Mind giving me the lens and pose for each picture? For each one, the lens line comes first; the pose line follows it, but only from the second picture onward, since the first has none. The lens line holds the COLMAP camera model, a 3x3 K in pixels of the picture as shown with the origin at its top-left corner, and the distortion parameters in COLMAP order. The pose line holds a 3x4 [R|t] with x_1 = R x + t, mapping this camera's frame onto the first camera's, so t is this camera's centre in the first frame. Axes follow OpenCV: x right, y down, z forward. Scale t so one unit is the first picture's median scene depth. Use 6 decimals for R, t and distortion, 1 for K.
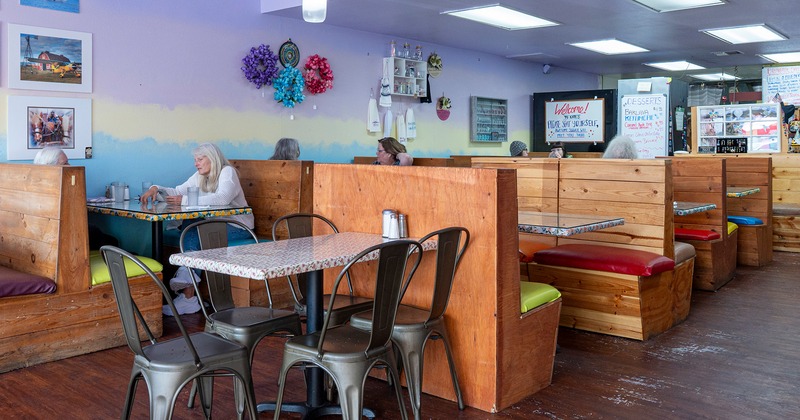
lens RADIAL K [[702.3, 0, 400.4], [0, 702.3, 138.1], [0, 0, 1]] dist [-0.031494, 0.004139]
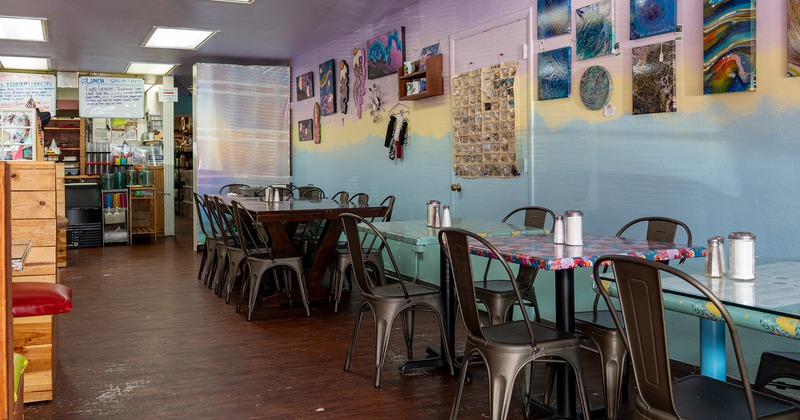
lens RADIAL K [[694.5, 0, 398.2], [0, 694.5, 171.7], [0, 0, 1]] dist [-0.026093, 0.002625]
pose [[0.421178, -0.012036, 0.906898, -0.114065], [-0.006064, 0.999852, 0.016086, 0.020590], [-0.906958, -0.012275, 0.421043, 0.242157]]
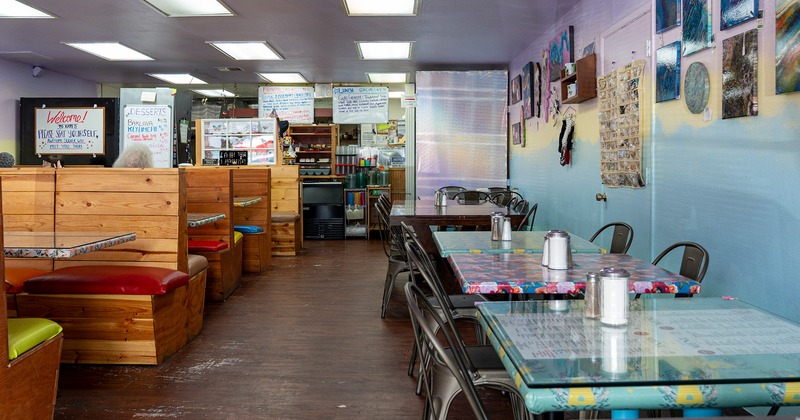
lens RADIAL K [[694.5, 0, 398.2], [0, 694.5, 171.7], [0, 0, 1]] dist [-0.026093, 0.002625]
pose [[0.770776, -0.005840, 0.637080, 0.010075], [-0.009814, 0.999731, 0.021037, 0.009731], [-0.637031, -0.022468, 0.770511, 0.071222]]
